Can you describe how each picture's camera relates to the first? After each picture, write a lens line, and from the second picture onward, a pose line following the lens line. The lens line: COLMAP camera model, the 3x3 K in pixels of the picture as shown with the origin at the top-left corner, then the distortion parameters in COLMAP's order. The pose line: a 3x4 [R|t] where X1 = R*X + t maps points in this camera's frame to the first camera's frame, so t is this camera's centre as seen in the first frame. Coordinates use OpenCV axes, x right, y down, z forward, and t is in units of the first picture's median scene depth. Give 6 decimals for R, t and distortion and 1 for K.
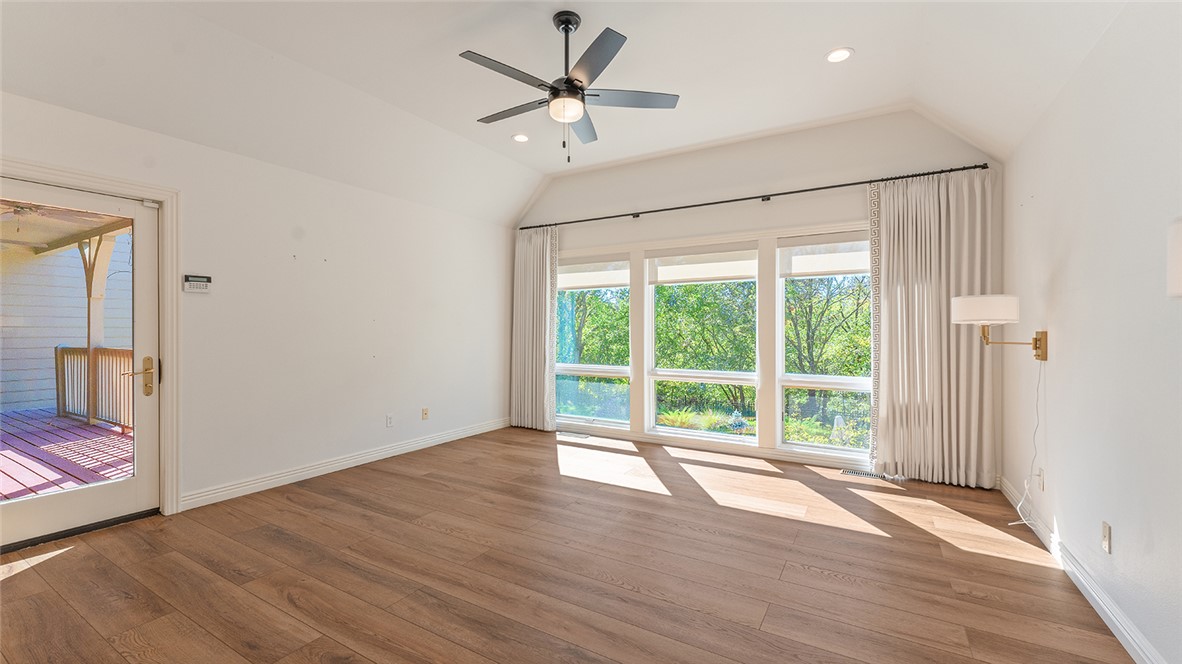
lens RADIAL K [[479.9, 0, 590.2], [0, 479.9, 331.6], [0, 0, 1]] dist [-0.006237, 0.000237]
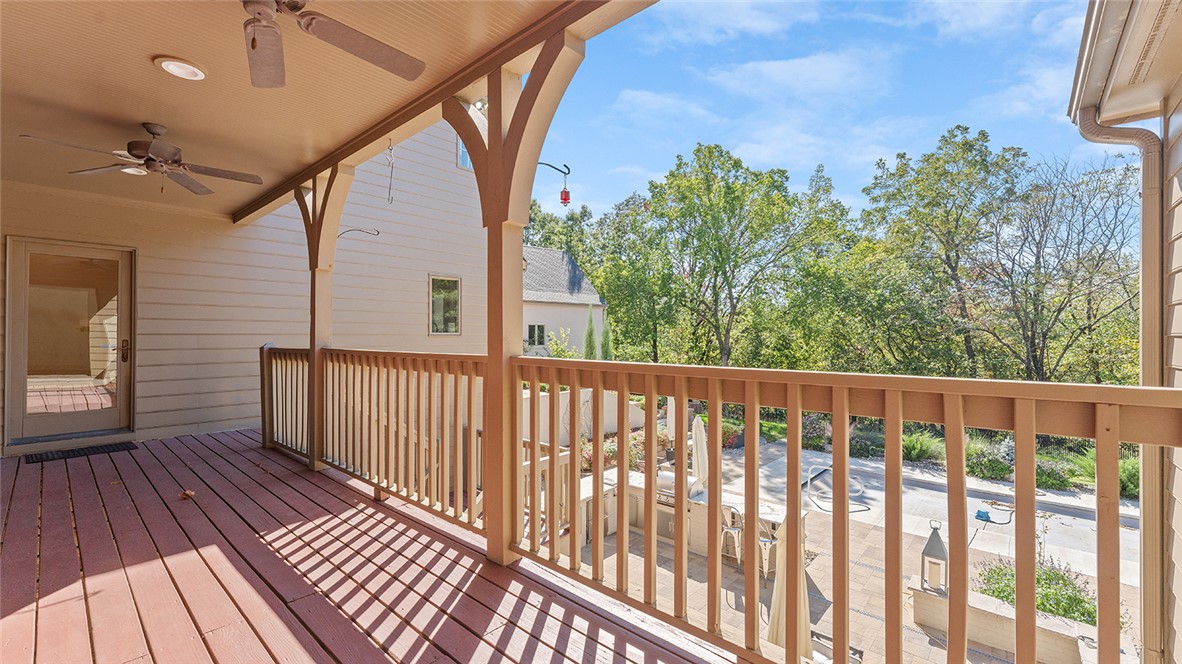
lens RADIAL K [[479.9, 0, 593.2], [0, 479.9, 332.4], [0, 0, 1]] dist [-0.006237, 0.000237]
pose [[0.982358, 0.000041, -0.187011, -0.558969], [-0.001132, 0.999983, -0.005727, 0.015397], [0.187007, 0.005838, 0.982341, 0.438733]]
